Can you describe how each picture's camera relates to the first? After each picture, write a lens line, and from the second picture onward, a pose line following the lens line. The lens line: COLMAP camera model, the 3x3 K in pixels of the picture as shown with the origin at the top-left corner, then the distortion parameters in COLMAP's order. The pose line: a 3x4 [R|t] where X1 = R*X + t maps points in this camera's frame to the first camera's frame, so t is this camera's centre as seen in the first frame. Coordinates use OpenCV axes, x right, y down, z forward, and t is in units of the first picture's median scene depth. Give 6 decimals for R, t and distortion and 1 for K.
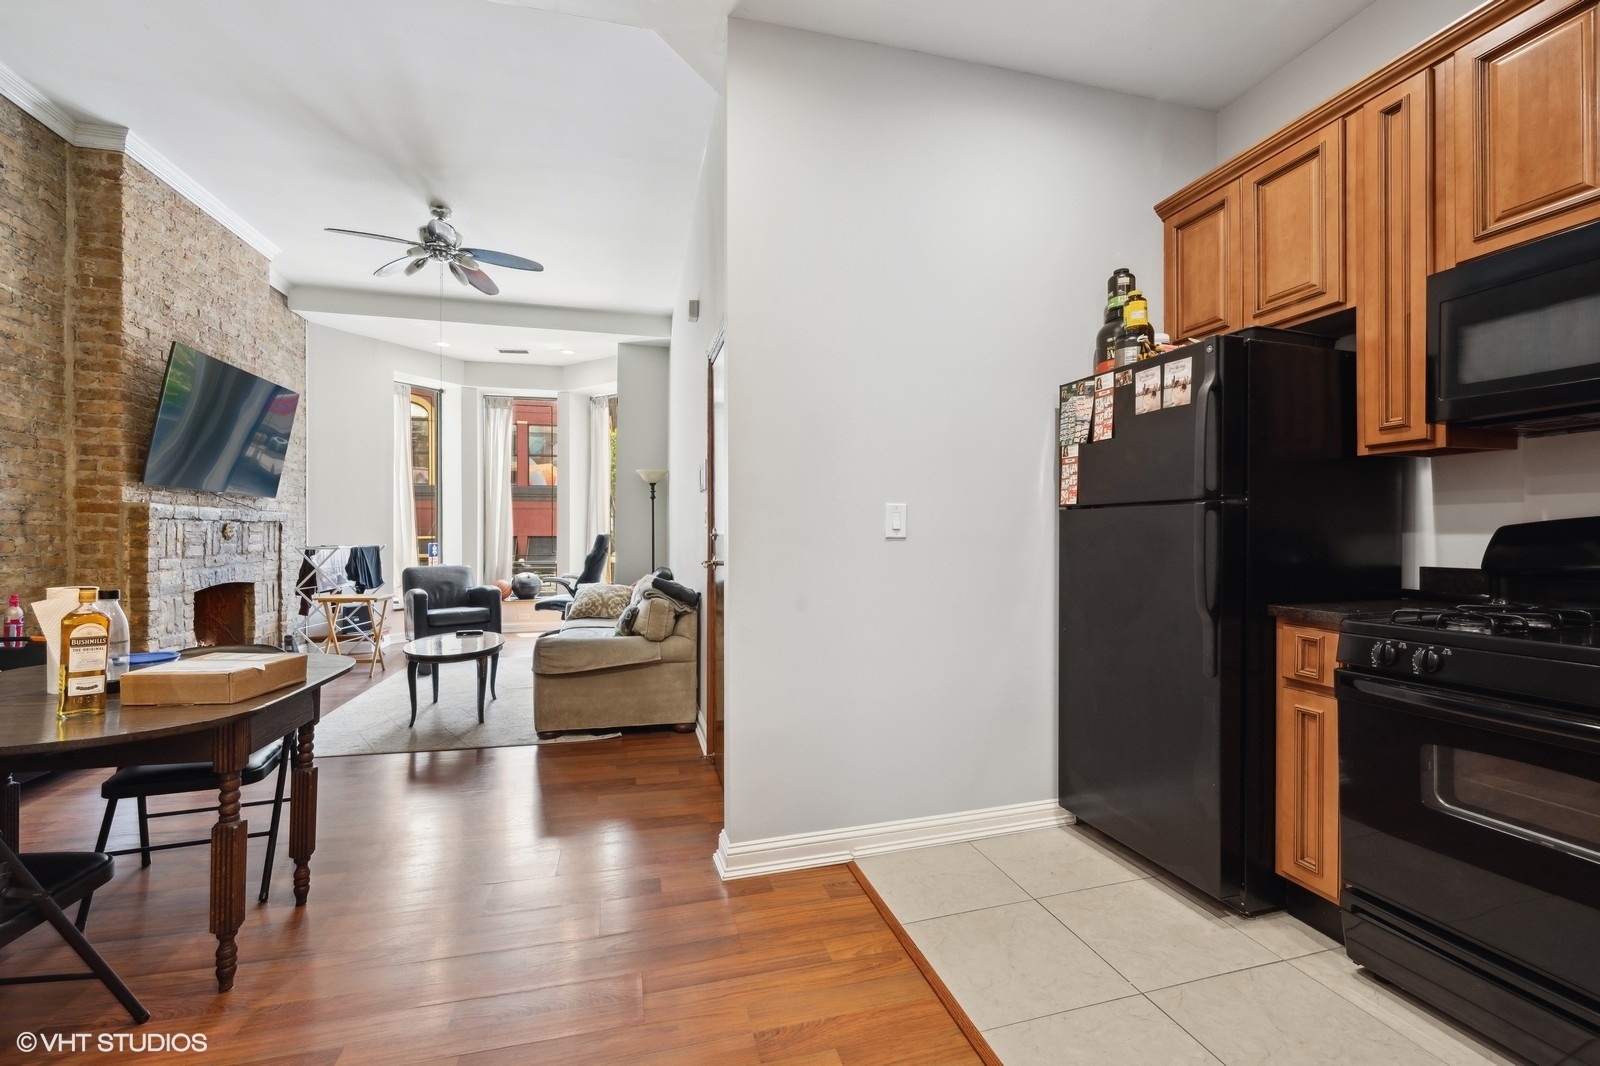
lens RADIAL K [[706.9, 0, 809.0], [0, 706.9, 537.4], [0, 0, 1]] dist [0.000632, -0.000192]
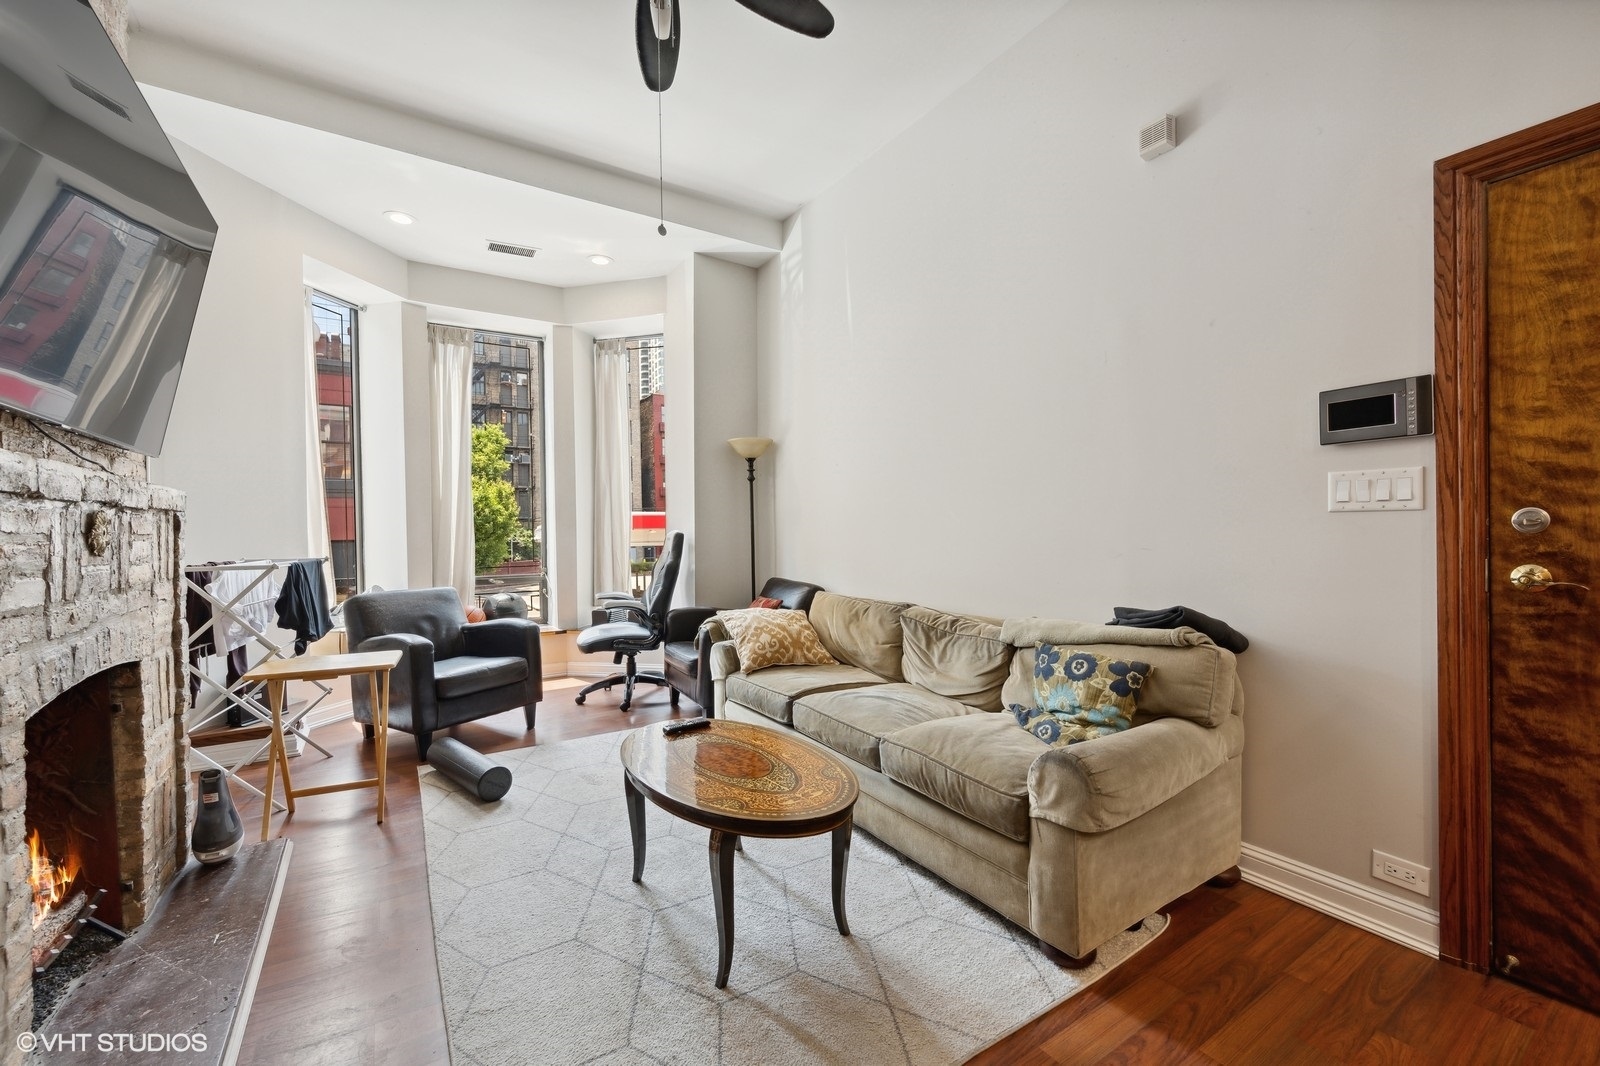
lens RADIAL K [[652.8, 0, 793.9], [0, 652.8, 538.2], [0, 0, 1]] dist [-0.002058, 0.000201]
pose [[0.945926, -0.017619, 0.323905, -0.553827], [0.016298, 0.999844, 0.006790, -0.002124], [-0.323974, -0.001144, 0.946065, 0.530502]]
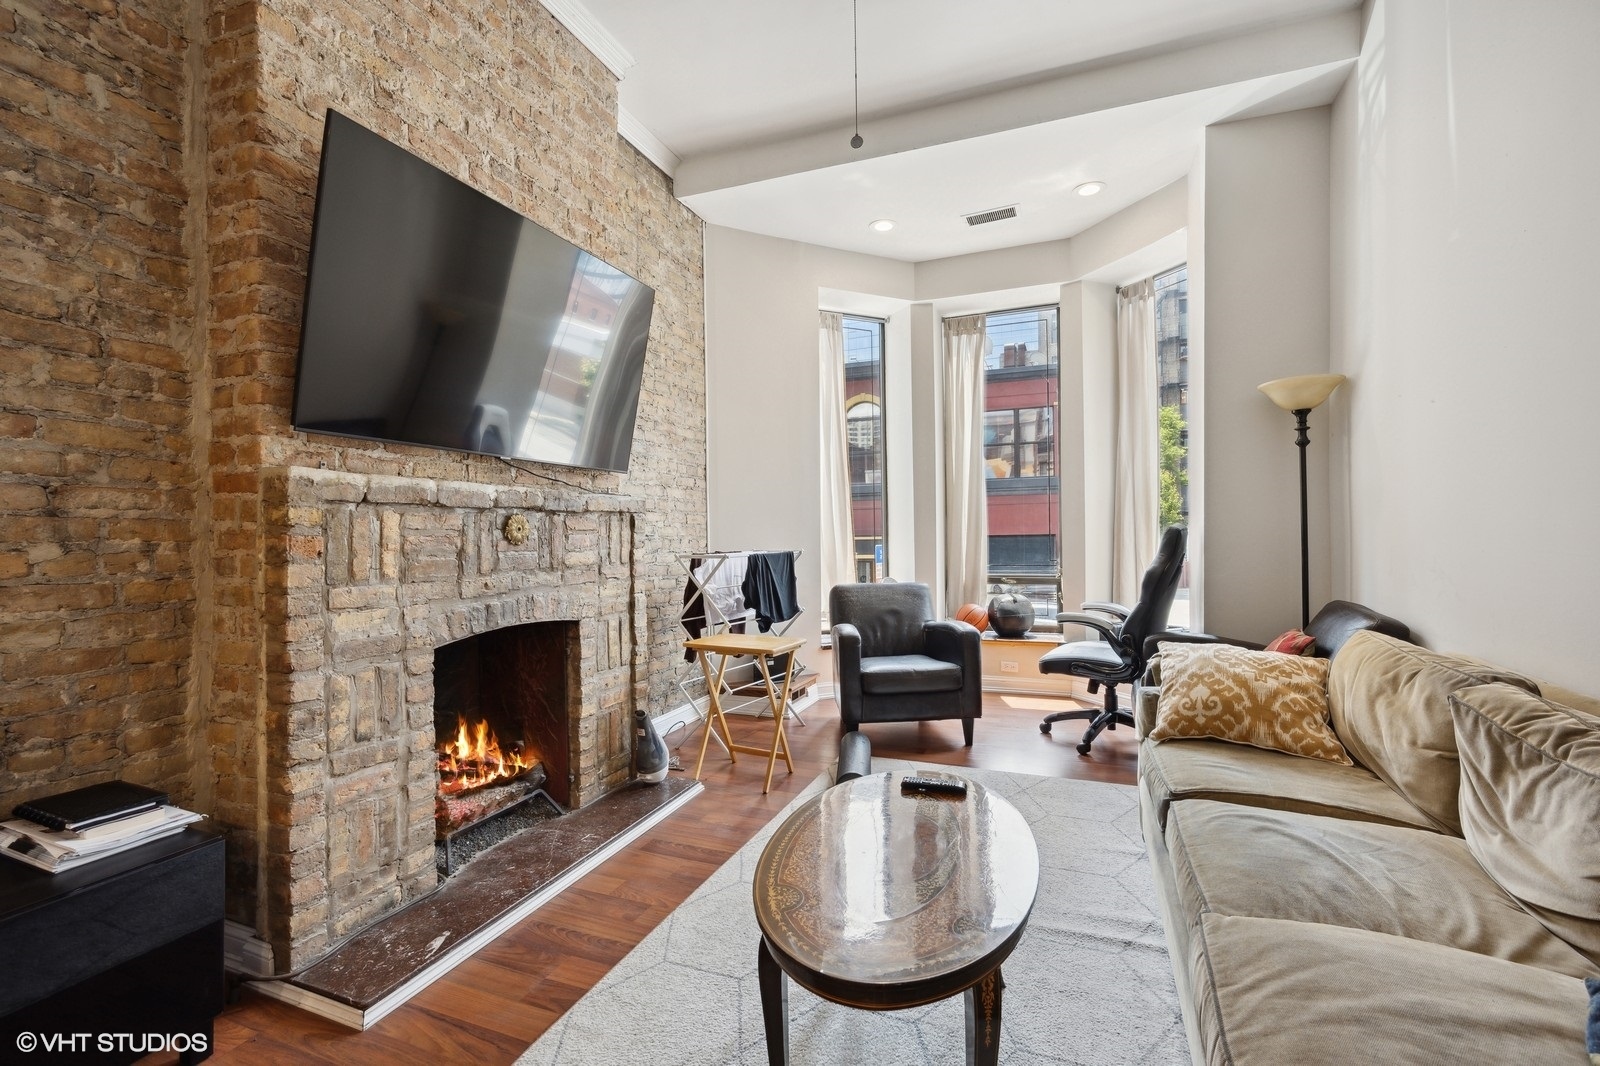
lens RADIAL K [[706.9, 0, 804.8], [0, 706.9, 535.6], [0, 0, 1]] dist [0.000632, -0.000192]
pose [[0.818259, -0.011294, -0.574739, -0.314751], [0.010767, 0.999933, -0.004320, 0.000931], [0.574749, -0.002653, 0.818325, 0.645673]]
